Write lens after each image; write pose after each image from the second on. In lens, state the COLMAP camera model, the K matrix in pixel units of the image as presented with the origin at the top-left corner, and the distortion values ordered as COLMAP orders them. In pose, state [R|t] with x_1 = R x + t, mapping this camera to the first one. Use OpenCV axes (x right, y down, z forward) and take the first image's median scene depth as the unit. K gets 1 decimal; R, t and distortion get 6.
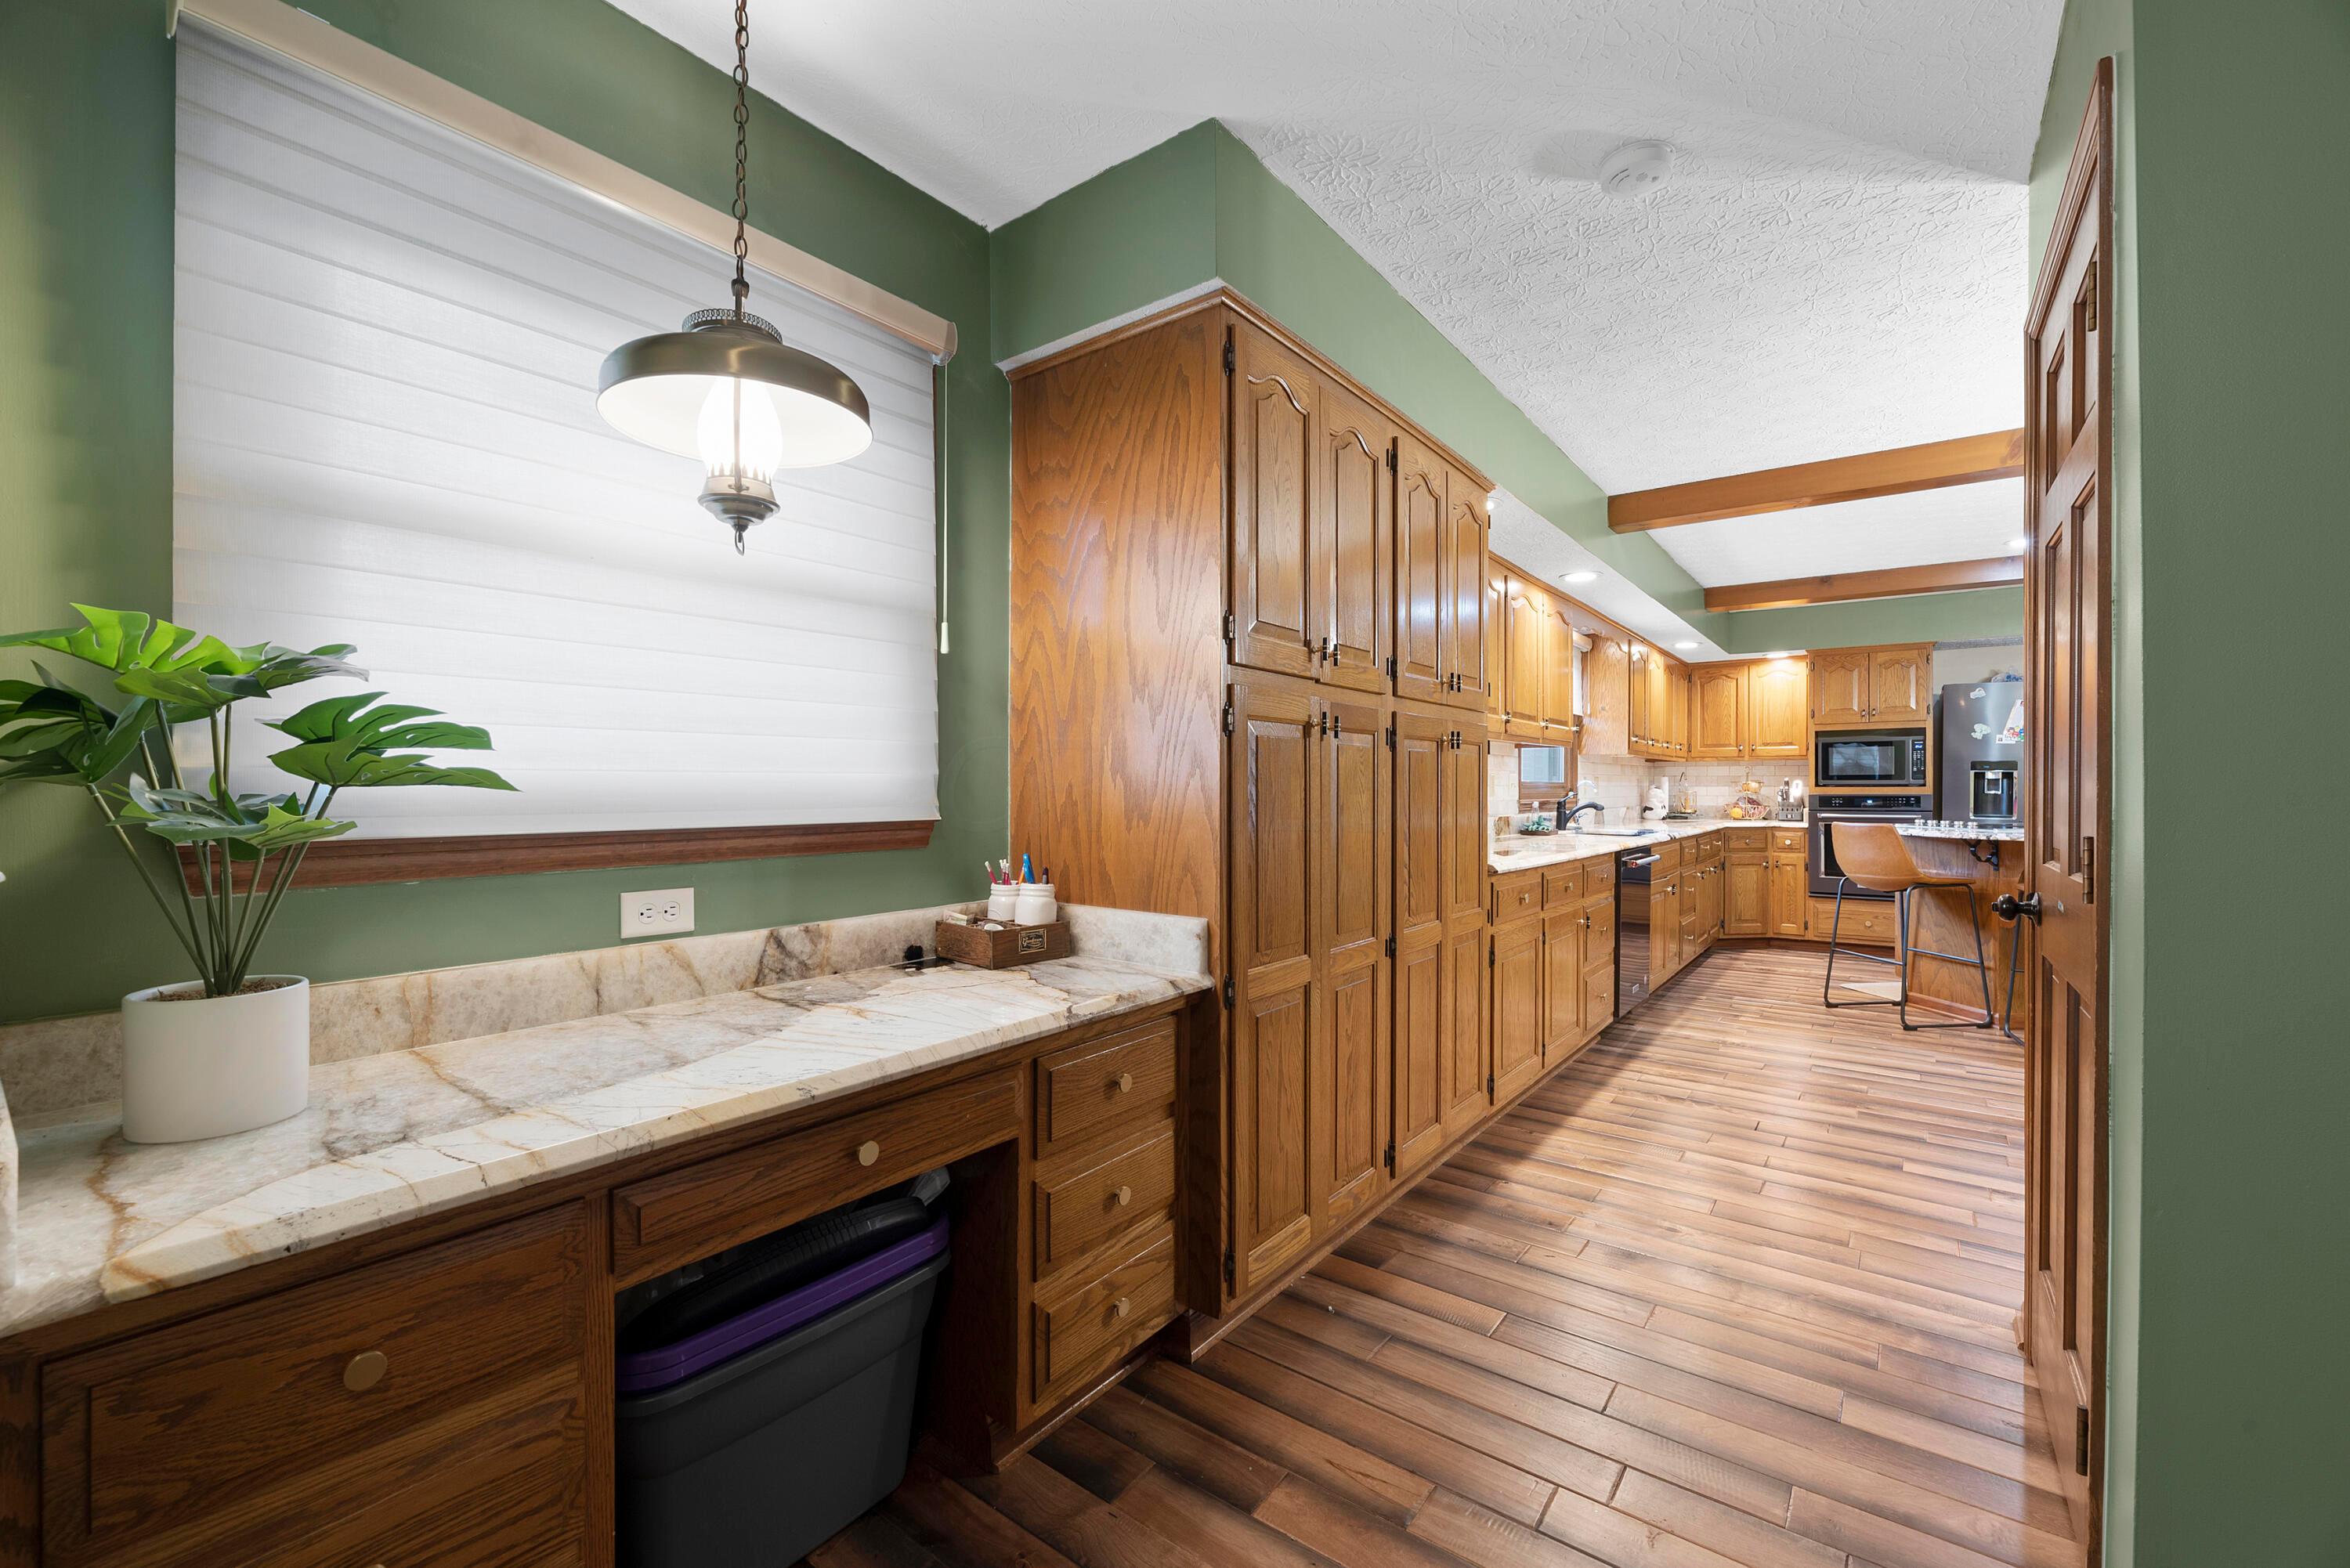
lens RADIAL K [[950.2, 0, 1178.6], [0, 950.2, 783.4], [0, 0, 1]] dist [-0.002541, -0.000079]
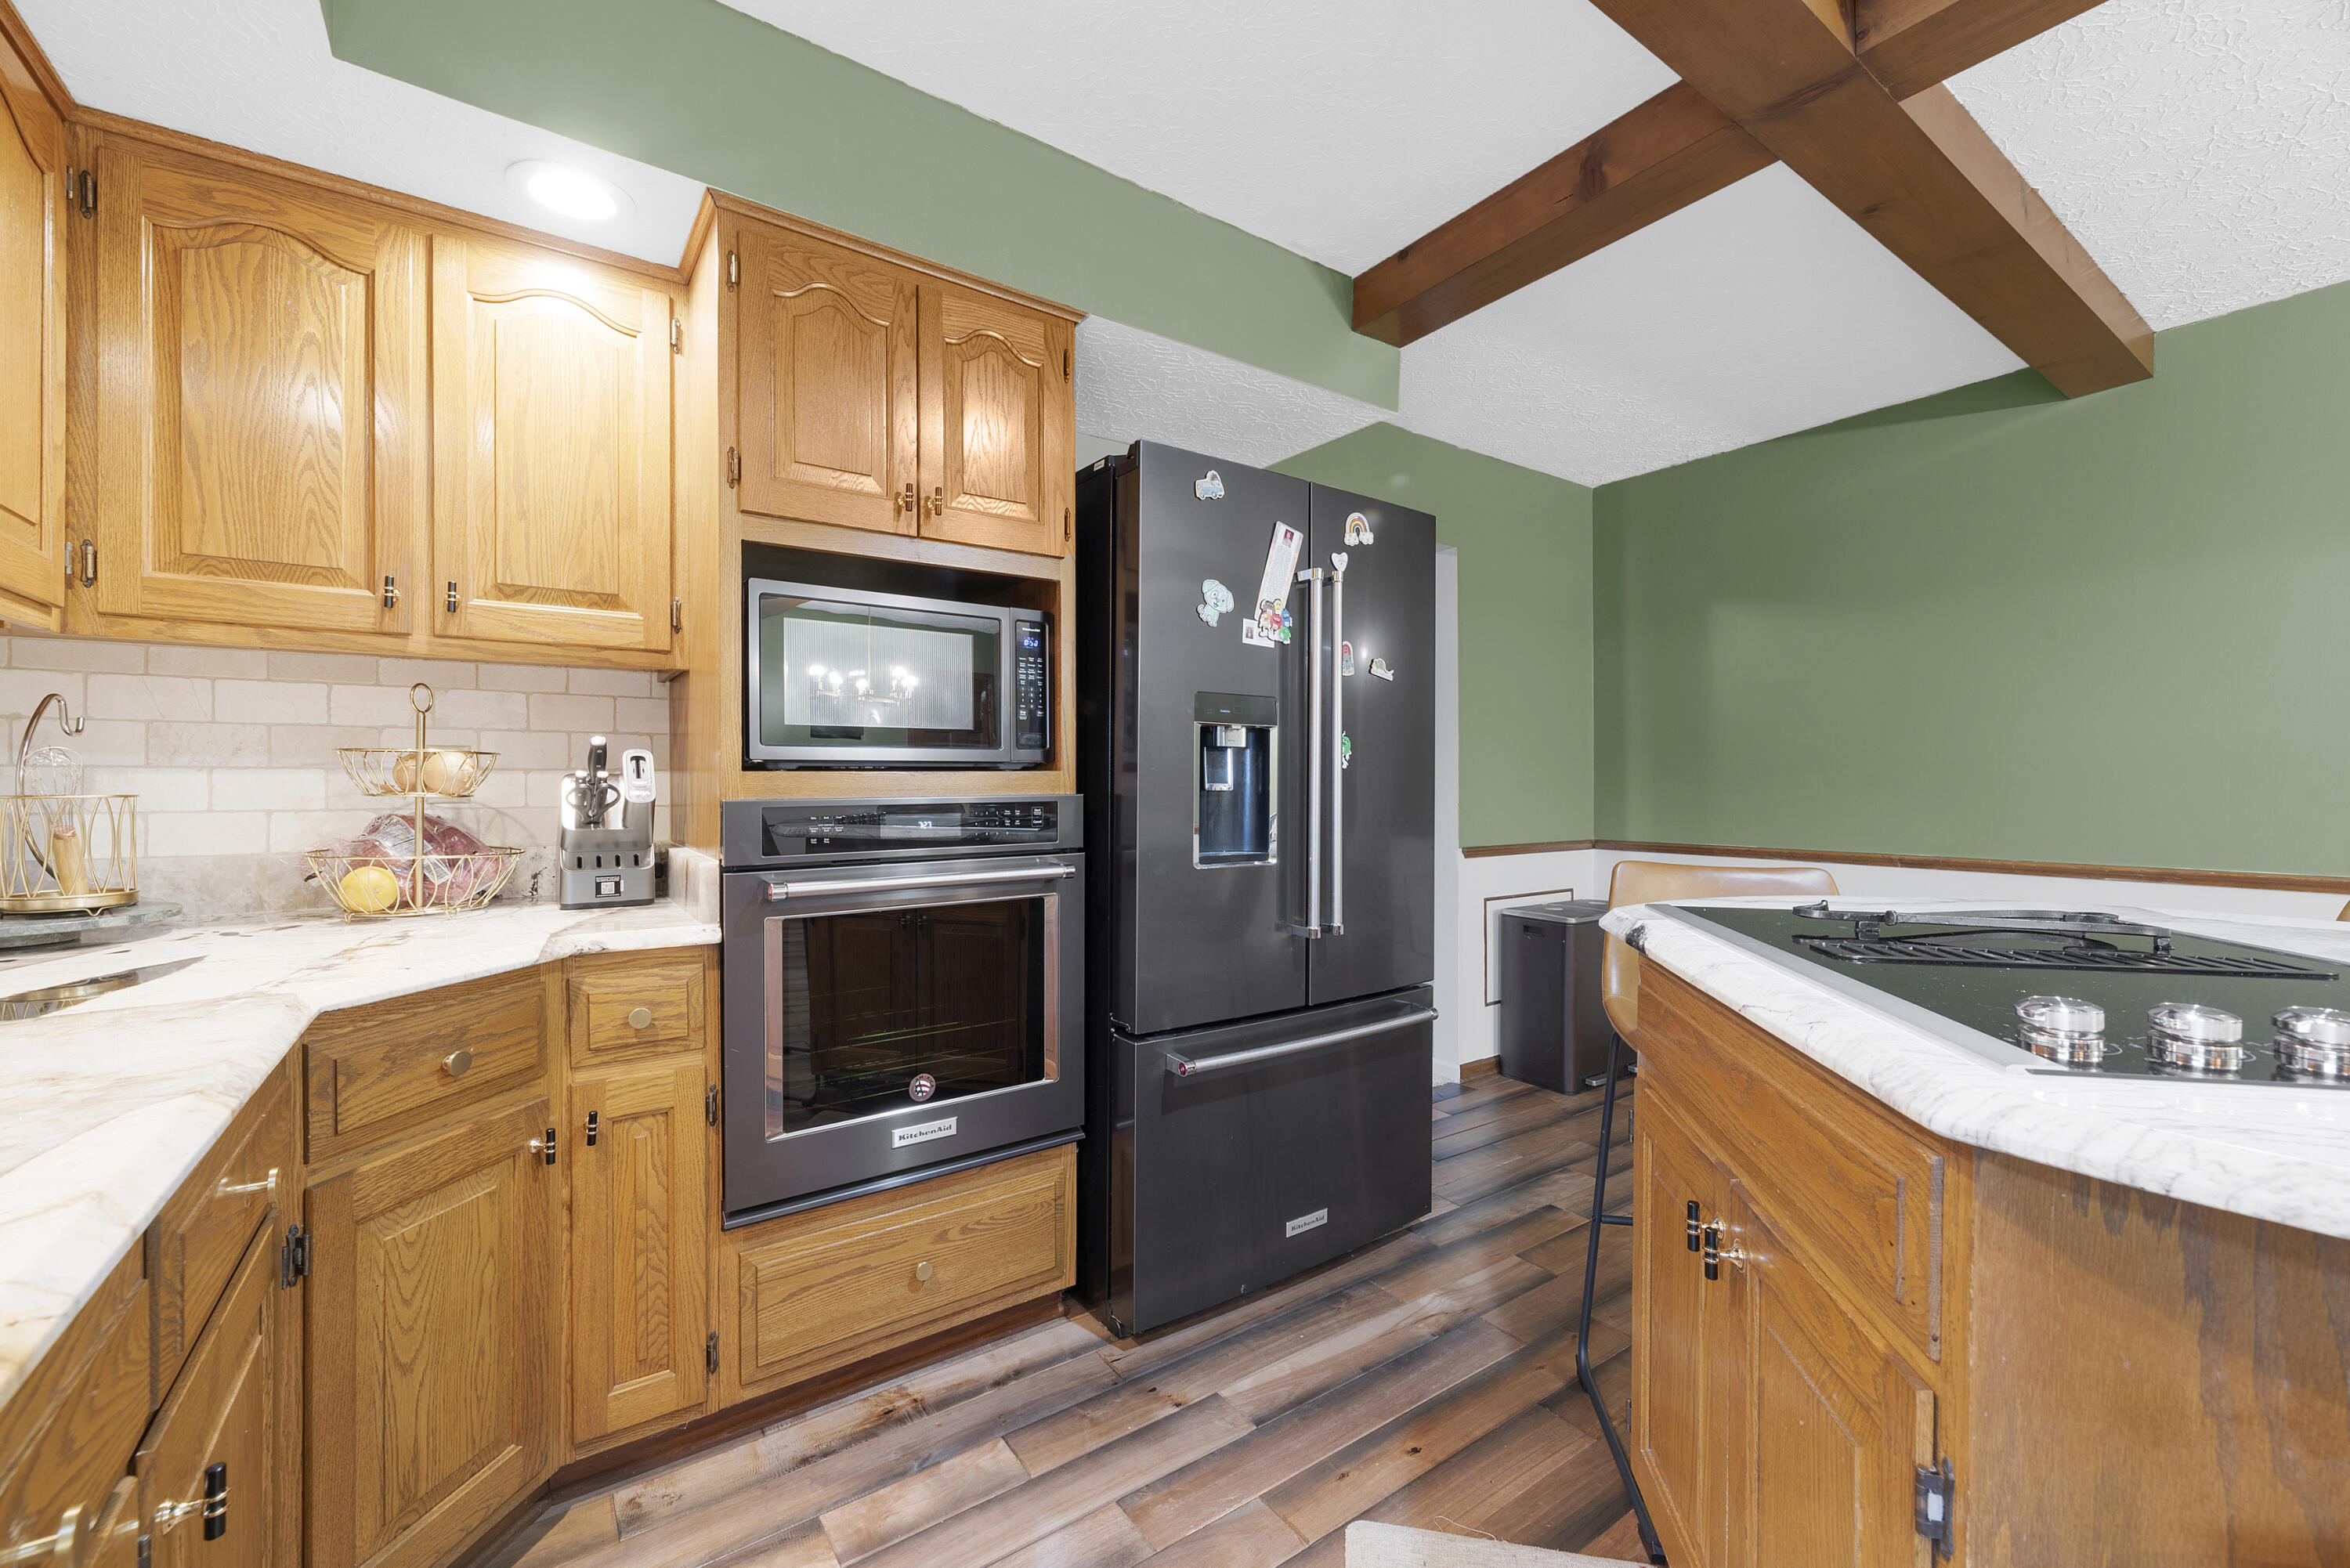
lens RADIAL K [[950.2, 0, 1174.3], [0, 950.2, 778.1], [0, 0, 1]] dist [-0.002541, -0.000079]
pose [[0.300875, -0.003268, 0.953658, 0.462071], [0.000543, 0.999995, 0.003256, 0.005049], [-0.953663, -0.000462, 0.300876, 0.804140]]
